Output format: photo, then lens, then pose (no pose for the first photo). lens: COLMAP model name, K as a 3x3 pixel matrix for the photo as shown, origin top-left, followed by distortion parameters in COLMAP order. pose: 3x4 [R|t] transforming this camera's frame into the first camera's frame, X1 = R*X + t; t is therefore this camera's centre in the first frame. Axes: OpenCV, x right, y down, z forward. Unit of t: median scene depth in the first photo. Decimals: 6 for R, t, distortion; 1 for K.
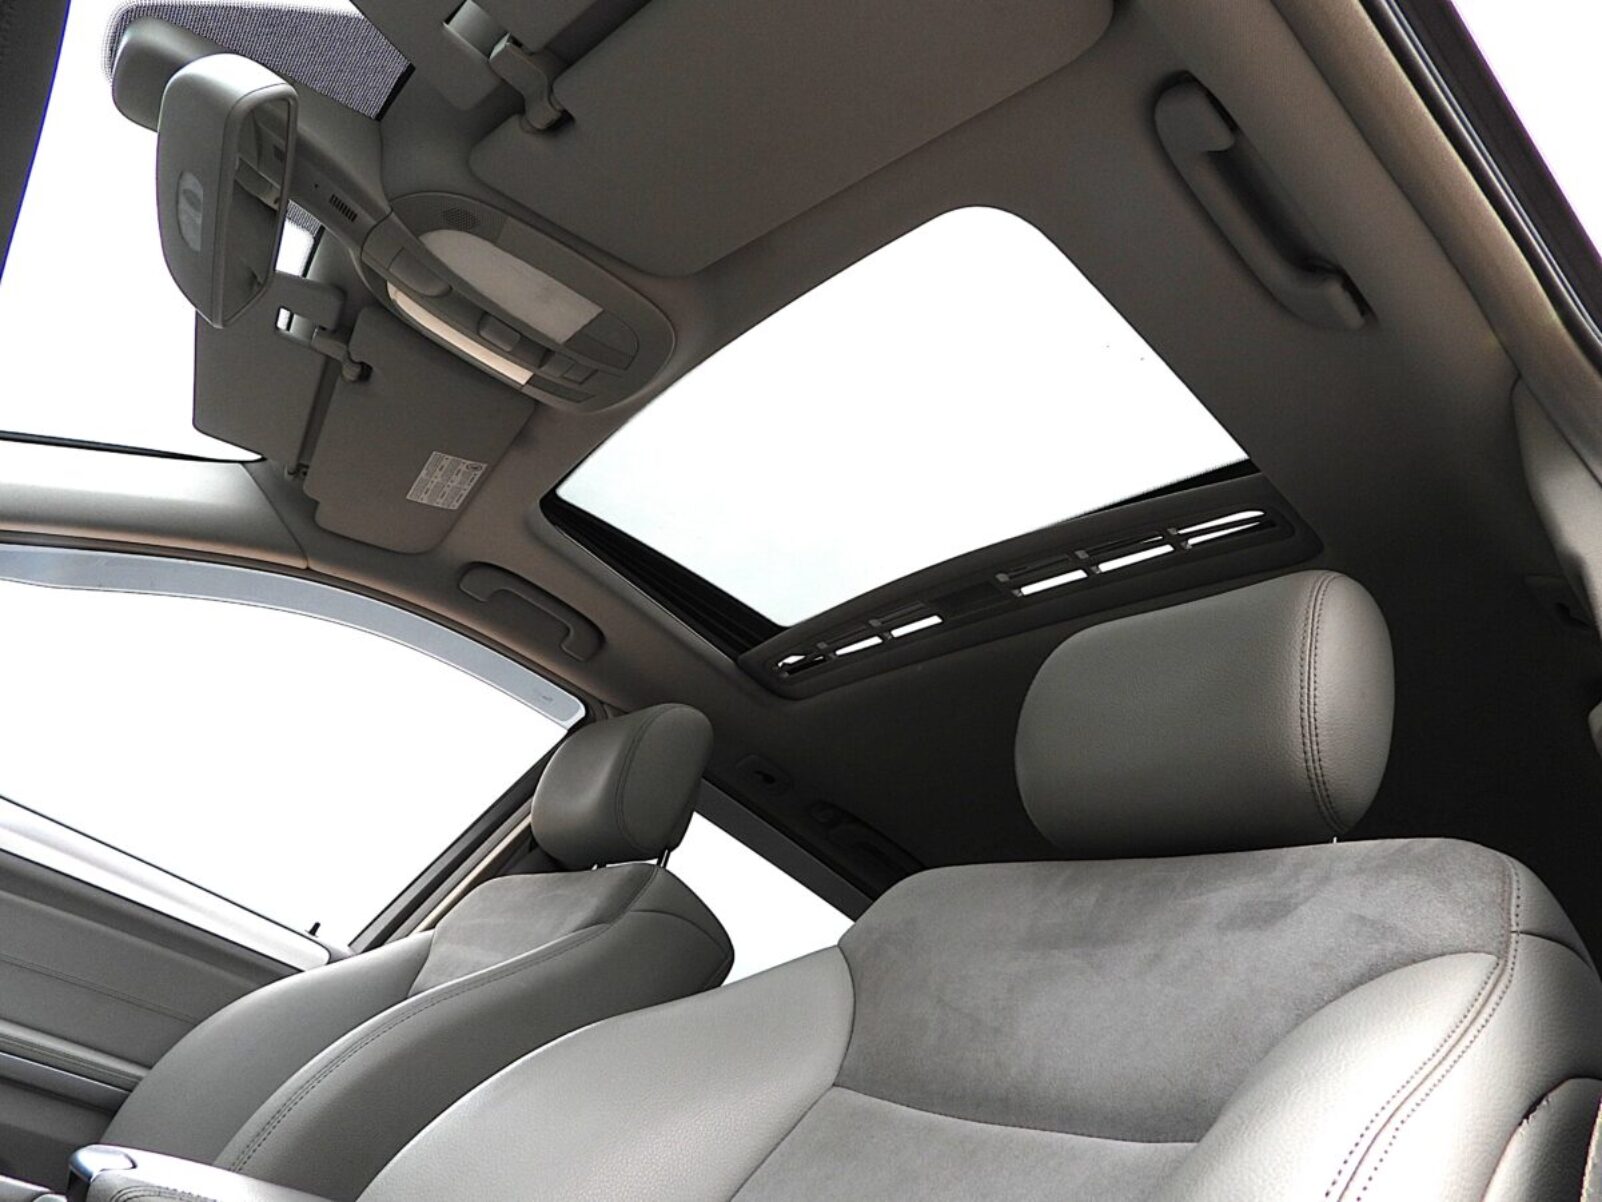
lens RADIAL K [[1149.5, 0, 801.0], [0, 1149.5, 601.0], [0, 0, 1]] dist [-0.010301, 0.003804]
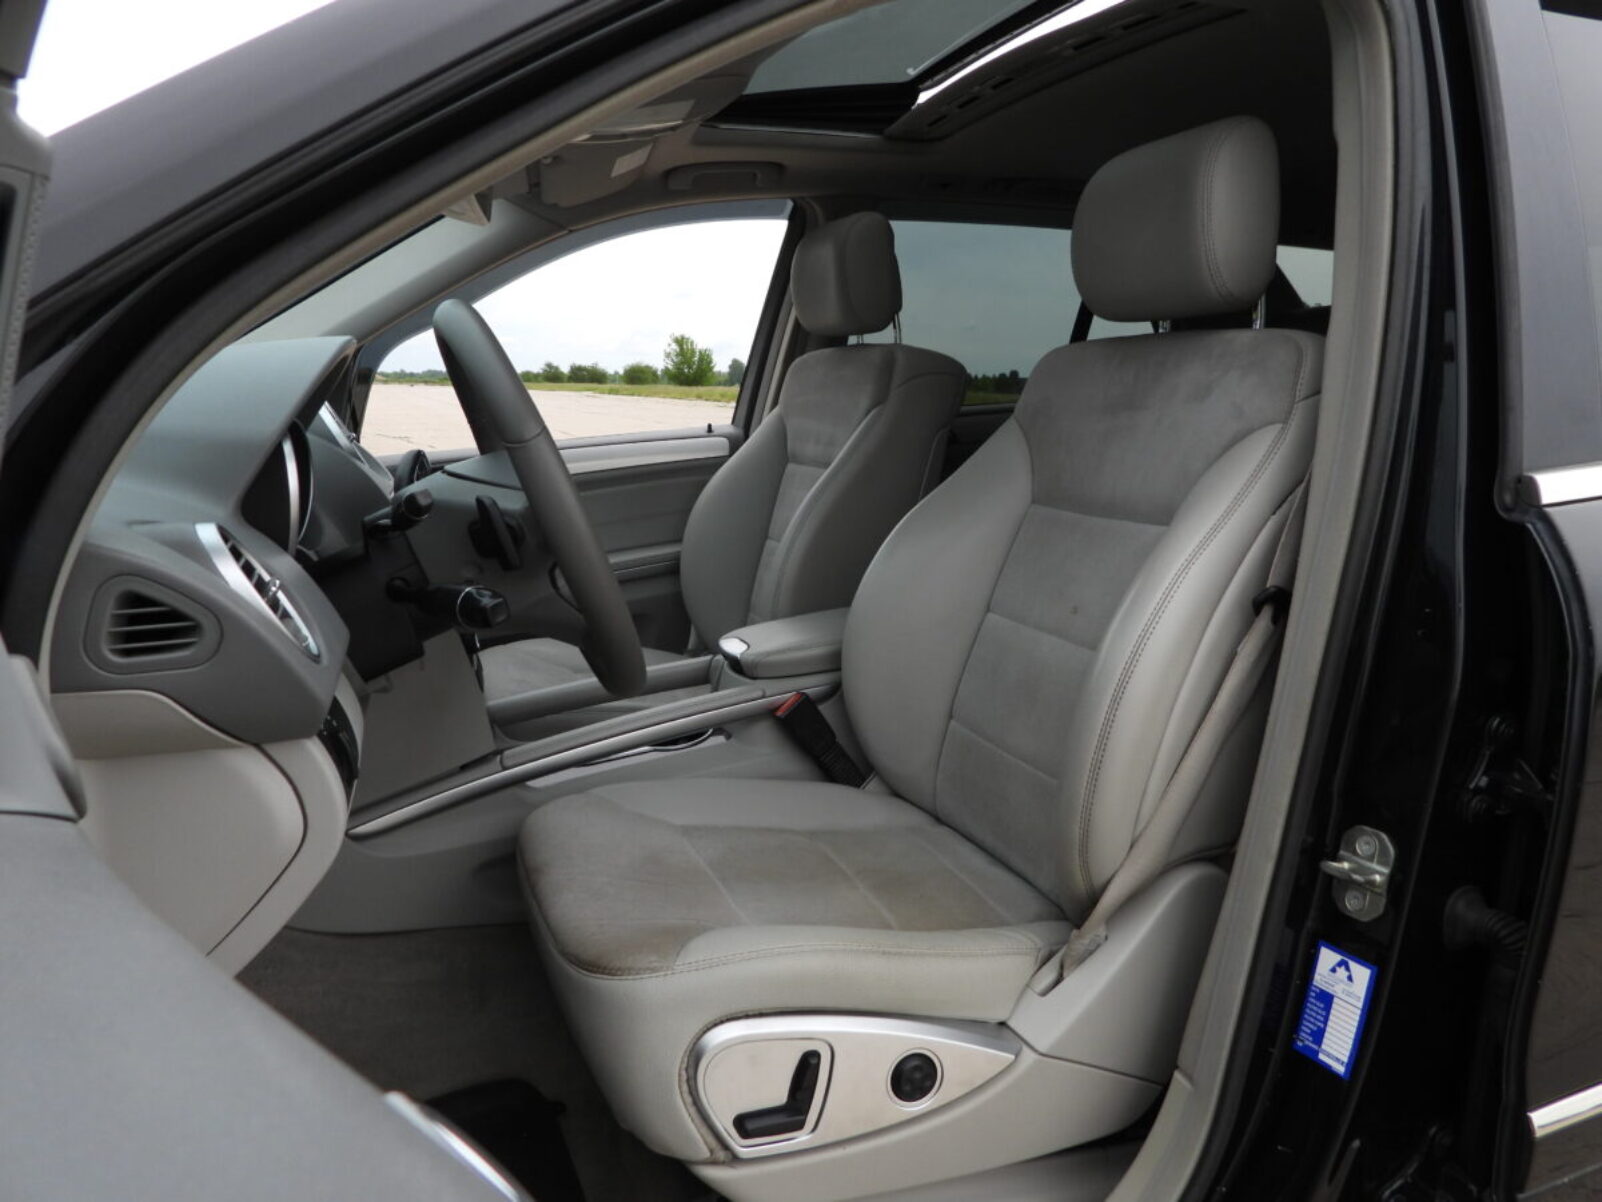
lens RADIAL K [[1149.5, 0, 801.0], [0, 1149.5, 601.0], [0, 0, 1]] dist [-0.010301, 0.003804]
pose [[0.877167, -0.318124, -0.359687, 0.332587], [0.475706, 0.677782, 0.560638, -0.744620], [0.065437, -0.662879, 0.745862, -0.593432]]
